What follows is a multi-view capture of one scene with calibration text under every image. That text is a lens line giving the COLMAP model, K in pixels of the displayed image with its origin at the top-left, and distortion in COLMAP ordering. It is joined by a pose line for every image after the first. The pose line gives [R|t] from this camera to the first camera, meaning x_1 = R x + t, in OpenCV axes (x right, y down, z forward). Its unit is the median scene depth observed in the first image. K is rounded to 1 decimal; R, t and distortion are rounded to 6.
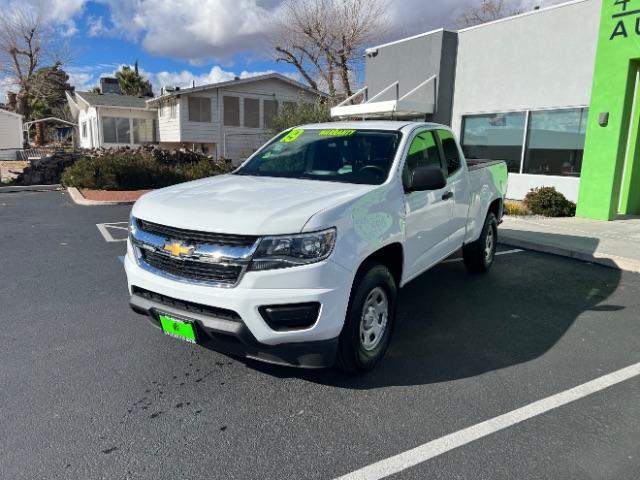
lens RADIAL K [[482.2, 0, 320.0], [0, 482.2, 240.0], [0, 0, 1]] dist [0.048822, -0.060851]
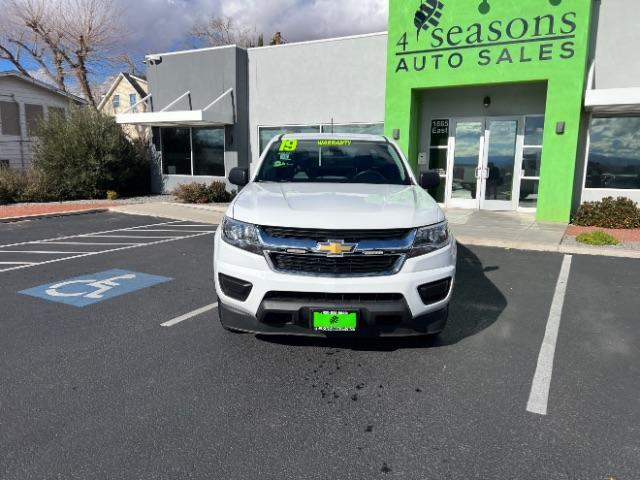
lens RADIAL K [[482.2, 0, 320.0], [0, 482.2, 240.0], [0, 0, 1]] dist [0.048822, -0.060851]
pose [[0.850365, -0.095281, 0.517494, -0.176948], [0.105183, 0.994400, 0.010249, -0.002840], [-0.515573, 0.045716, 0.855625, 0.016136]]
